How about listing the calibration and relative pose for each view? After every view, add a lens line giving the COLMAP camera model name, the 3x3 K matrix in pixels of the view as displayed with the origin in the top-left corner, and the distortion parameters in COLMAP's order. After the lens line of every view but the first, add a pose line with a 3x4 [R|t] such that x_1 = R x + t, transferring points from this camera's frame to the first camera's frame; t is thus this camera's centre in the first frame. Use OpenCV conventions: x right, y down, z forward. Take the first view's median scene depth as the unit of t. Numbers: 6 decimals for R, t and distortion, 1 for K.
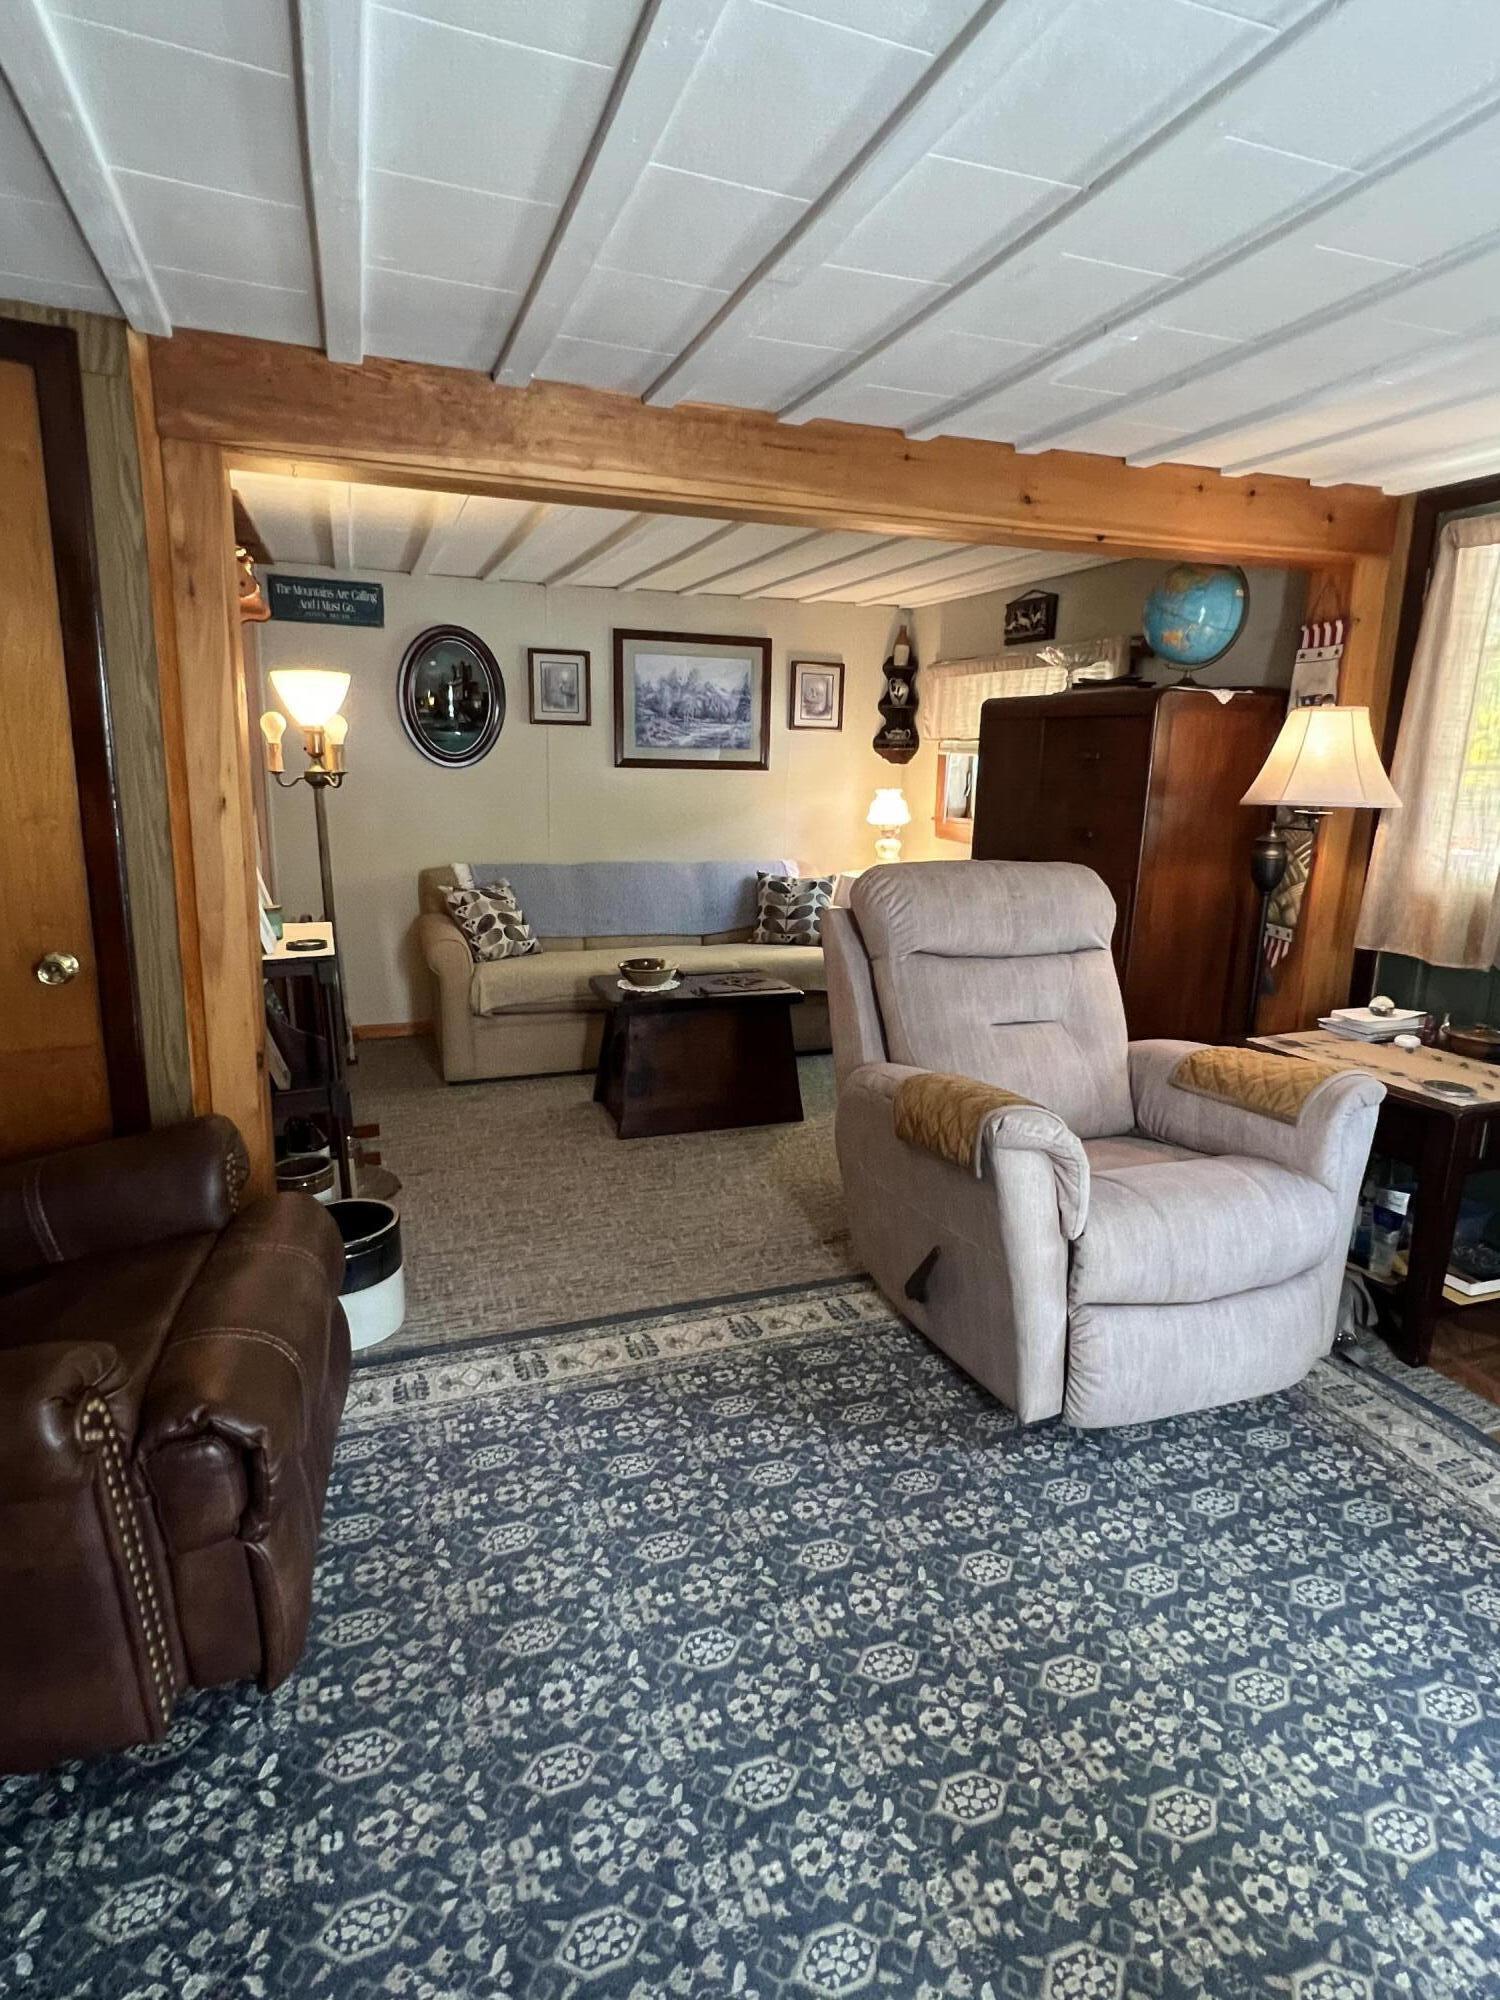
lens RADIAL K [[1037.4, 0, 745.4], [0, 1037.4, 994.9], [0, 0, 1]] dist [-0.001767, -0.000099]
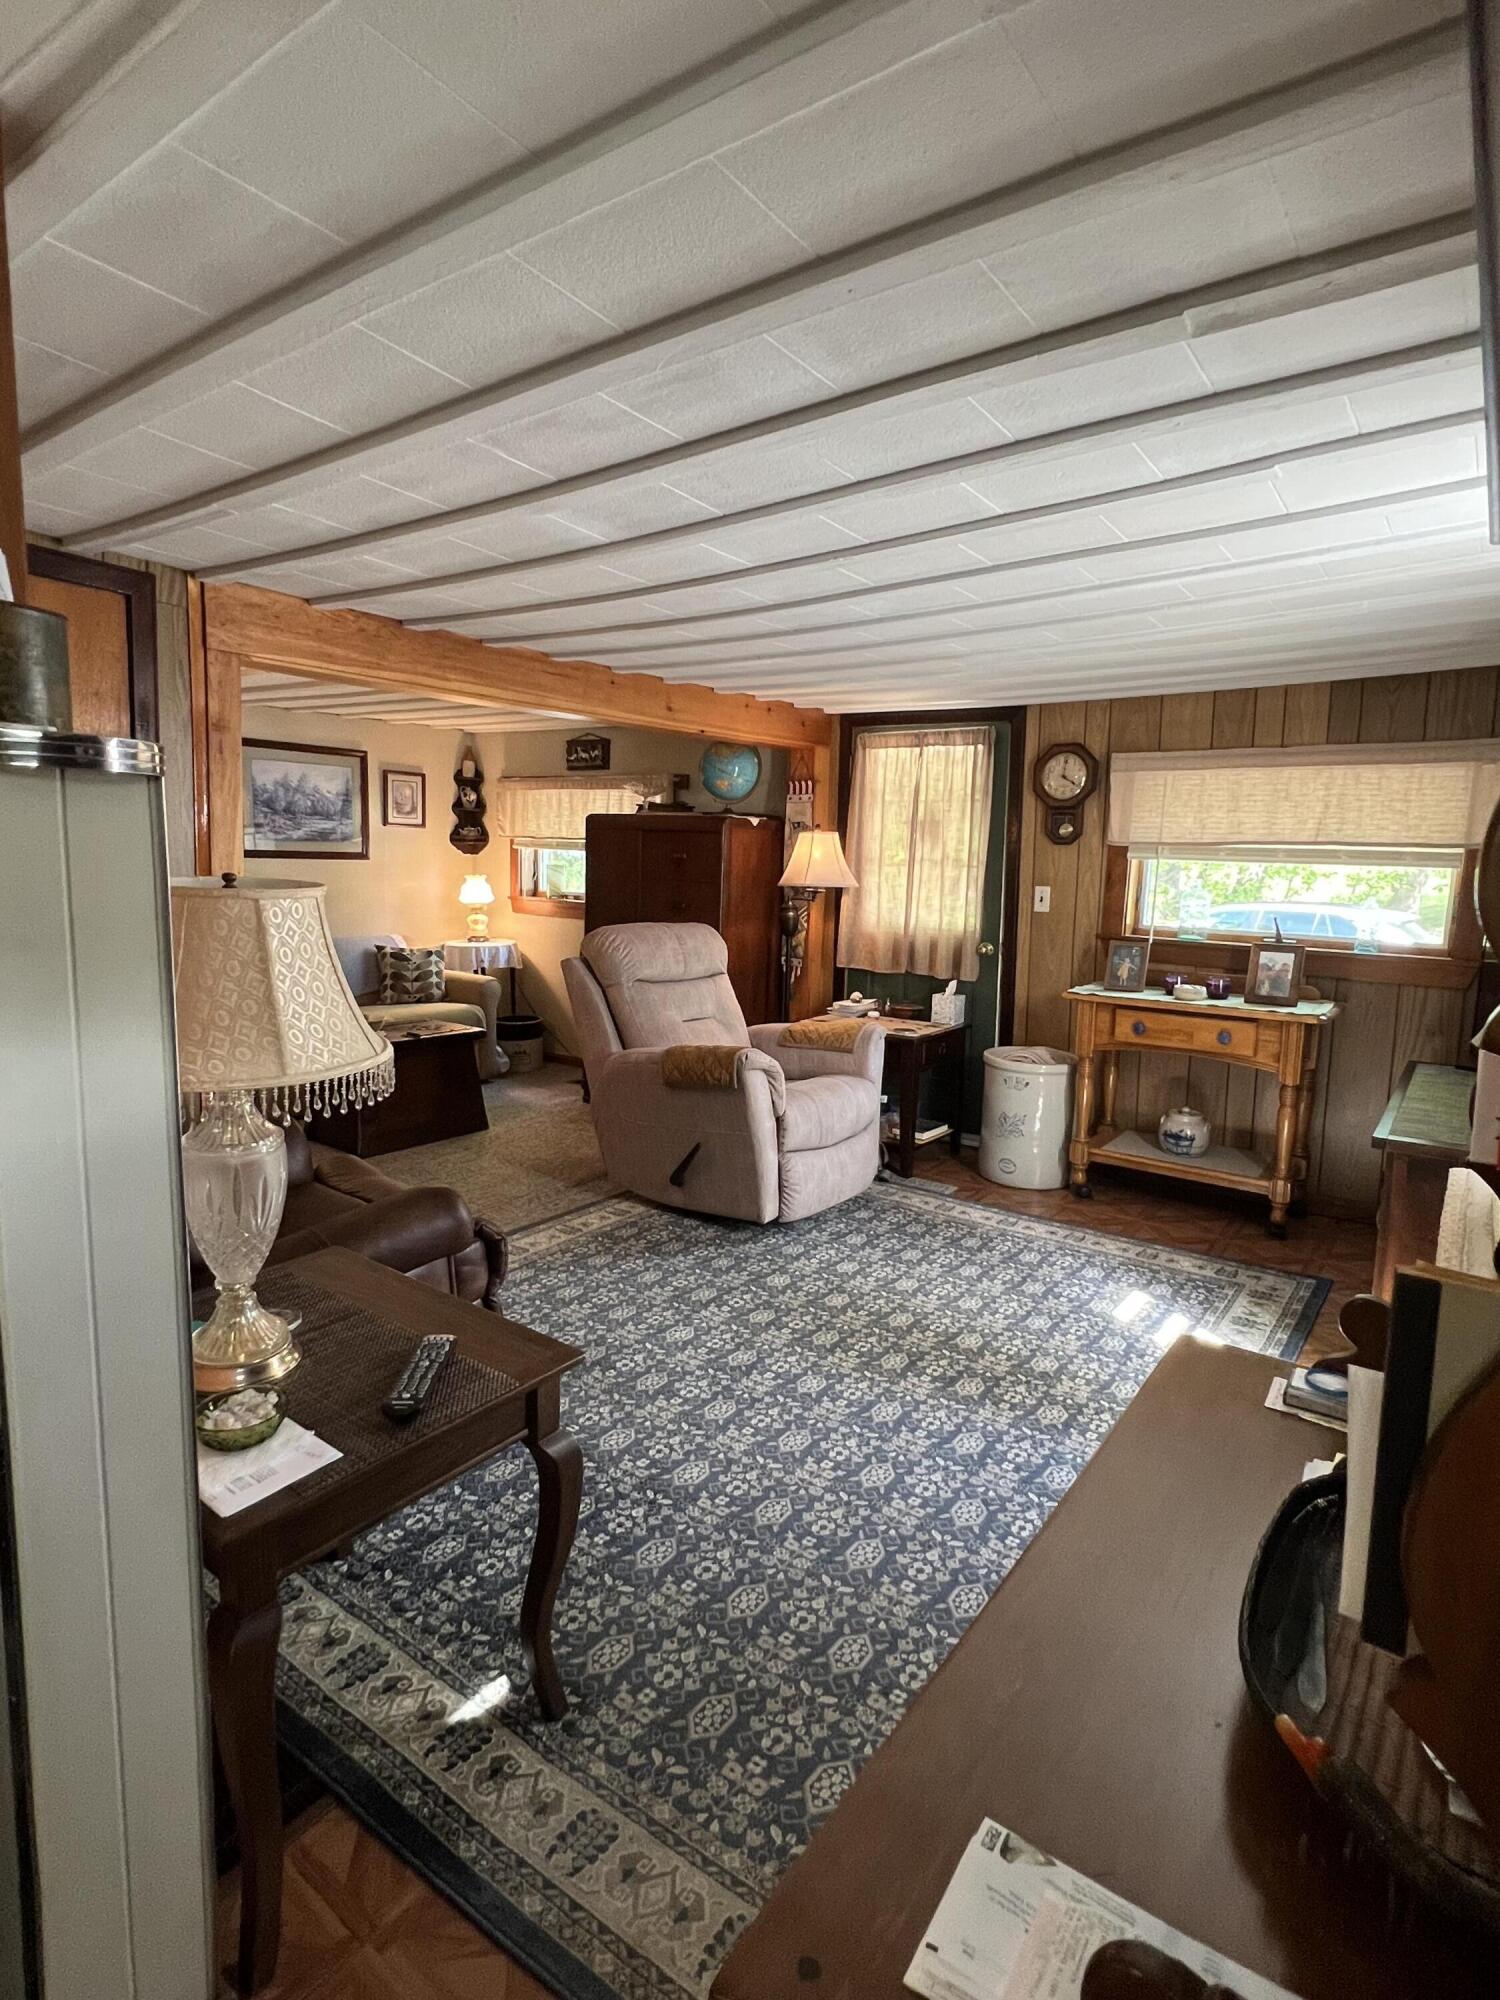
lens RADIAL K [[1037.4, 0, 745.4], [0, 1037.4, 994.9], [0, 0, 1]] dist [-0.001767, -0.000099]
pose [[0.840234, -0.069085, 0.537805, -0.499343], [0.108269, 0.993252, -0.041563, 0.059482], [-0.531305, 0.093150, 0.842044, -0.391409]]
